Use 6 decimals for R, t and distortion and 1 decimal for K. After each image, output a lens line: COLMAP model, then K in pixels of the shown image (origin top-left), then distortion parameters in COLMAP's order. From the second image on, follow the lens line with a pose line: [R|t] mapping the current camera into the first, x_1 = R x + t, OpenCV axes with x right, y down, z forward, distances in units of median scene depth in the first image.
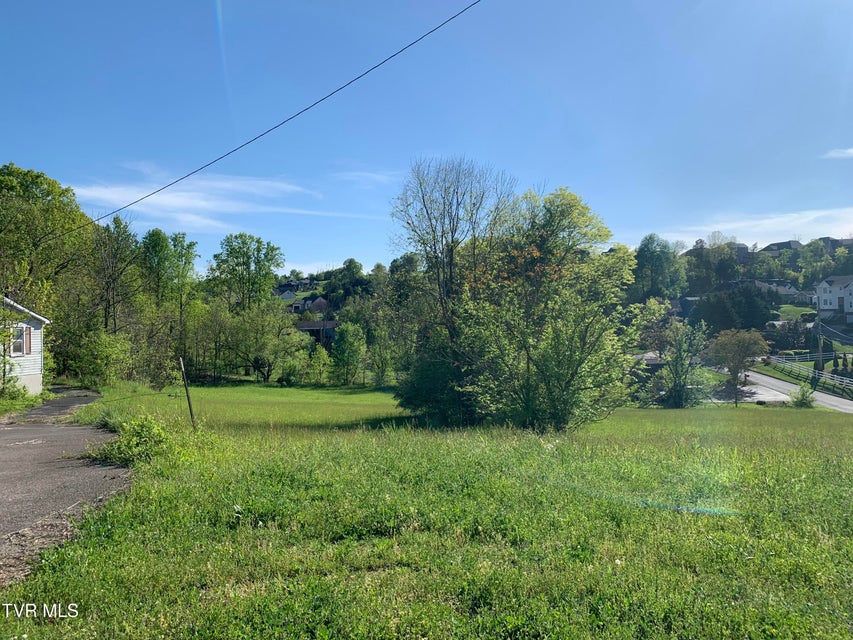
lens RADIAL K [[649.2, 0, 428.5], [0, 649.2, 314.2], [0, 0, 1]] dist [0.041639, -0.067351]
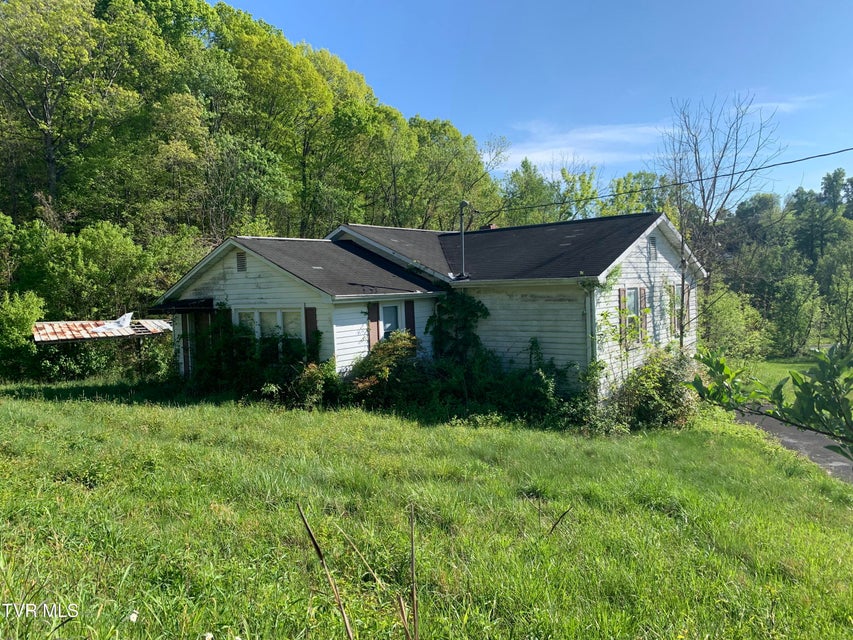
lens RADIAL K [[649.2, 0, 428.5], [0, 649.2, 314.2], [0, 0, 1]] dist [0.041639, -0.067351]
pose [[0.894383, 0.004824, -0.447275, -0.167921], [0.025041, 0.997834, 0.060836, 0.001677], [0.446600, -0.065612, 0.892325, 0.118472]]
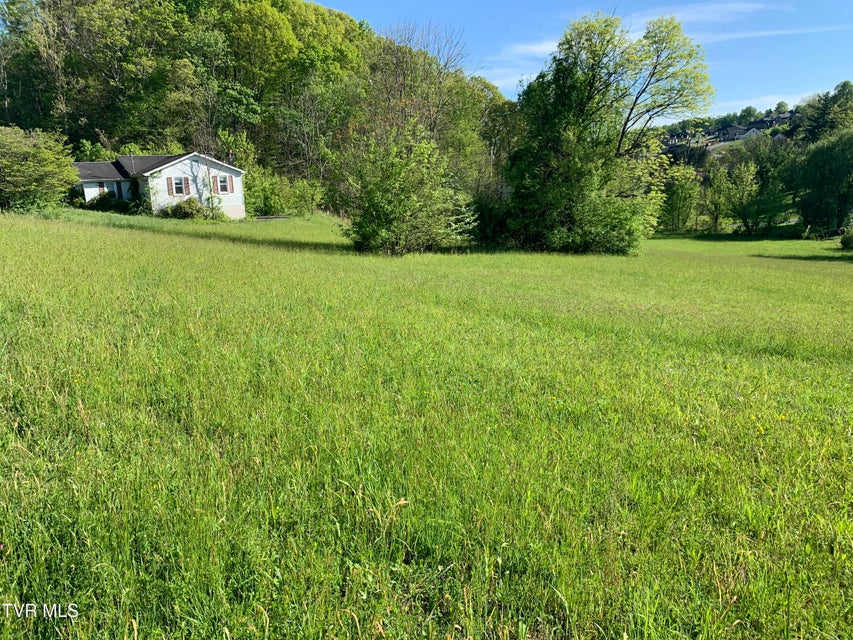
lens RADIAL K [[646.0, 0, 414.9], [0, 646.0, 316.3], [0, 0, 1]] dist [0.042480, -0.064821]
pose [[0.751499, 0.115505, -0.649545, 0.237555], [0.038747, 0.975128, 0.218230, 0.007869], [0.658596, -0.189168, 0.728332, 0.022967]]
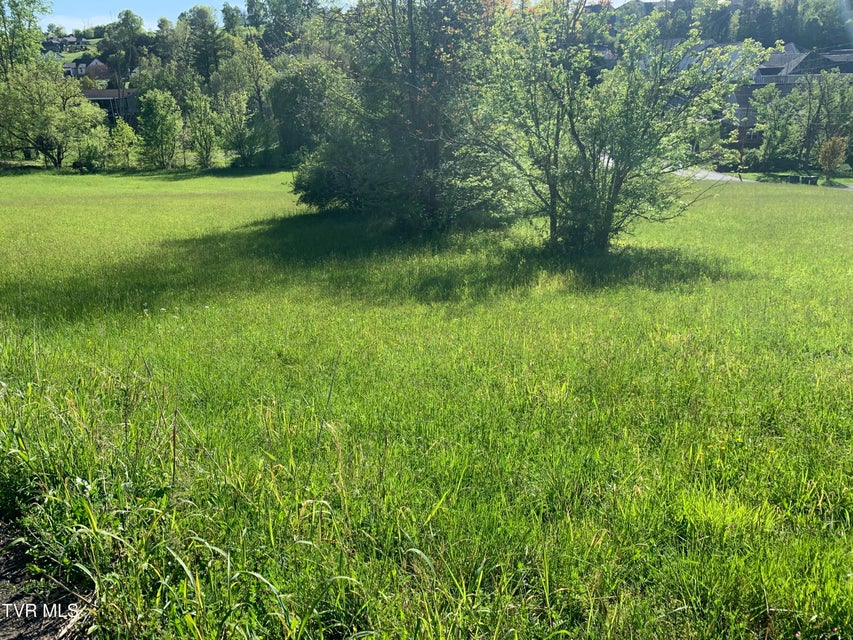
lens RADIAL K [[646.3, 0, 426.4], [0, 646.3, 322.8], [0, 0, 1]] dist [-0.004826, -0.003830]
pose [[0.959117, -0.092924, 0.267320, -0.042159], [-0.005735, 0.937983, 0.346634, 0.004713], [-0.282952, -0.333995, 0.899103, 0.085353]]
